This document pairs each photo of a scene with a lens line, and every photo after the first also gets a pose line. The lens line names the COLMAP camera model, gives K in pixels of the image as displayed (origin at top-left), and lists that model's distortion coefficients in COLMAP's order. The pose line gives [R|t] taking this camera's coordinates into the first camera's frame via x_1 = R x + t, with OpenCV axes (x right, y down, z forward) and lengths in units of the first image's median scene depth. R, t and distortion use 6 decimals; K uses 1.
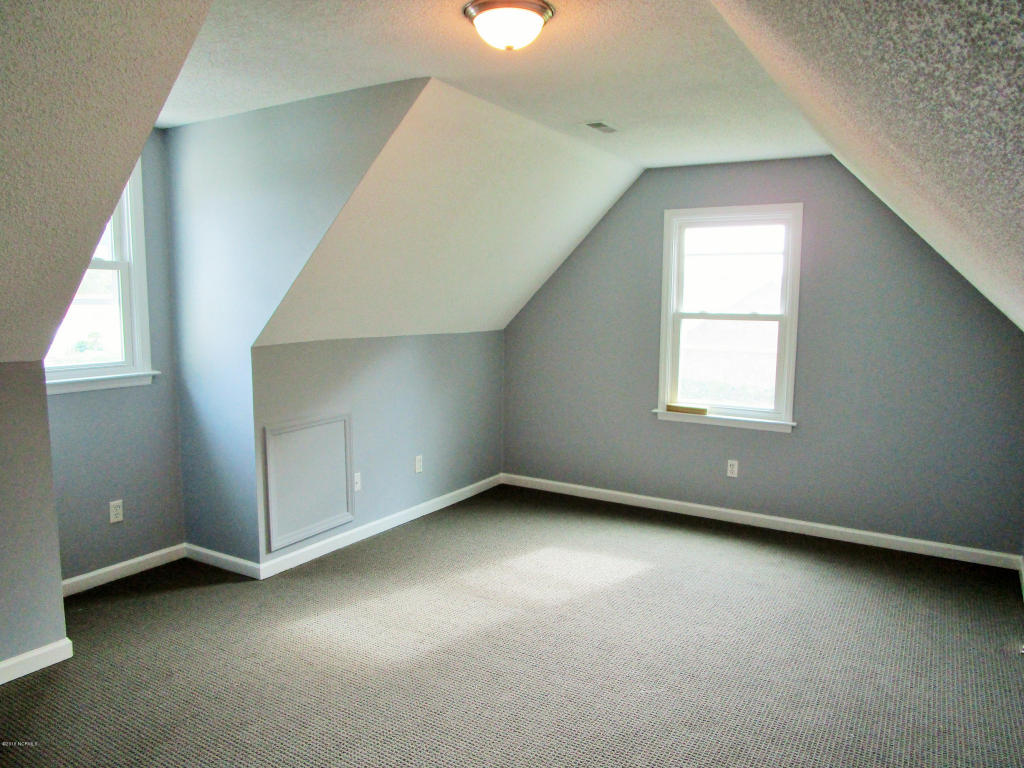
lens RADIAL K [[729.4, 0, 506.7], [0, 729.4, 385.9], [0, 0, 1]] dist [-0.023454, 0.001989]
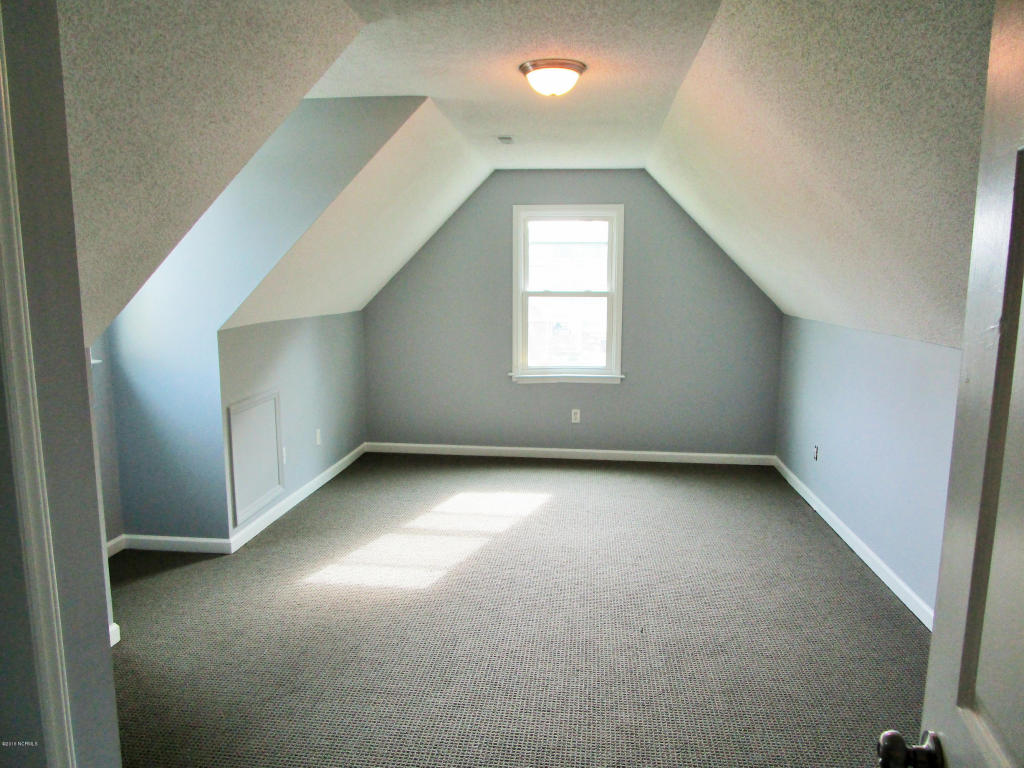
lens RADIAL K [[729.4, 0, 514.3], [0, 729.4, 387.4], [0, 0, 1]] dist [-0.023454, 0.001989]
pose [[0.907770, -0.069450, 0.413679, -0.311478], [0.057018, 0.997475, 0.042340, 0.005852], [-0.415575, -0.014848, 0.909438, -0.093886]]
